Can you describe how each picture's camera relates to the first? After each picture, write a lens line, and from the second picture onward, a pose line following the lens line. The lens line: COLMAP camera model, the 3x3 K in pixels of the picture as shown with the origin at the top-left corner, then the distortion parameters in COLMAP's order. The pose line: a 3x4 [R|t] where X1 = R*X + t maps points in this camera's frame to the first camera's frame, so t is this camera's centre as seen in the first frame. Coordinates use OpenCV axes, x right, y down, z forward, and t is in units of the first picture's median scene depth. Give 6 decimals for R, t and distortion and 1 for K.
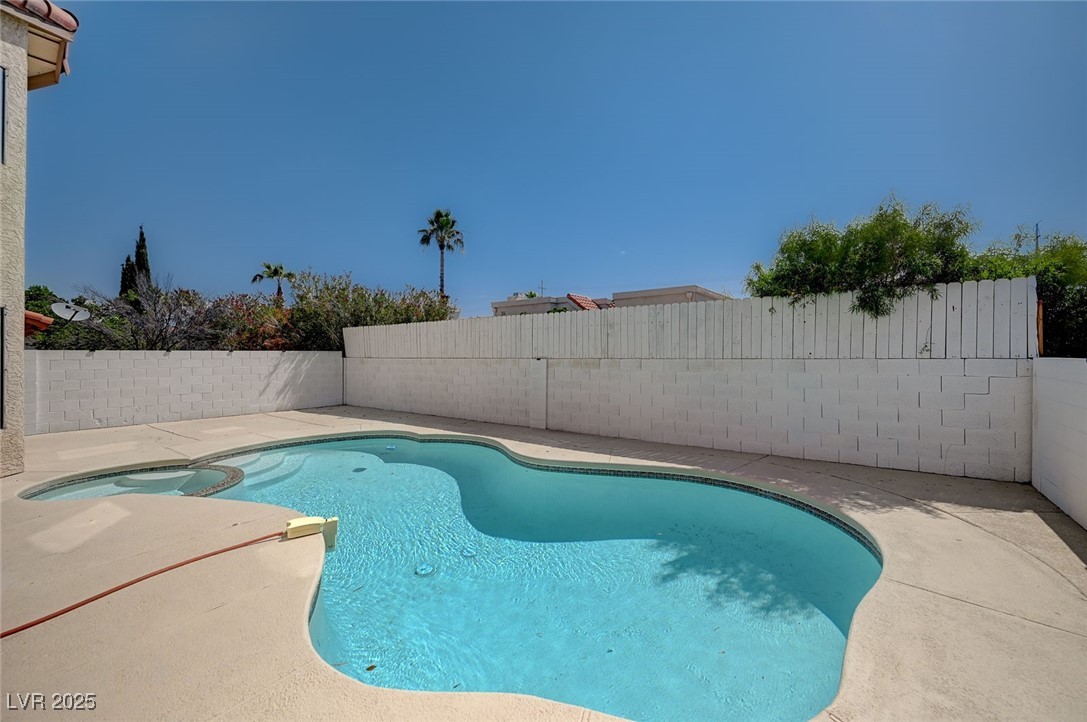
lens RADIAL K [[450.7, 0, 541.3], [0, 450.7, 357.2], [0, 0, 1]] dist [0.000154, 0.000002]
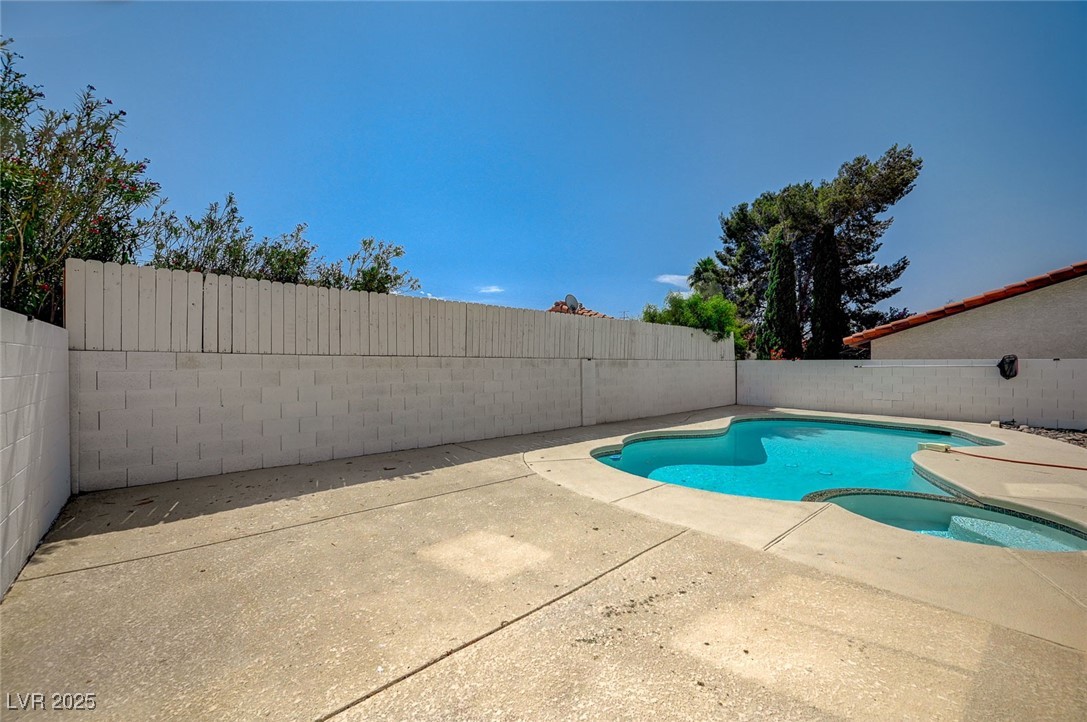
lens RADIAL K [[450.7, 0, 542.8], [0, 450.7, 363.6], [0, 0, 1]] dist [0.000154, 0.000002]
pose [[0.163852, 0.003410, 0.986479, -1.039903], [-0.000199, 0.999994, -0.003424, 0.017373], [-0.986485, 0.000365, 0.163852, 0.914099]]
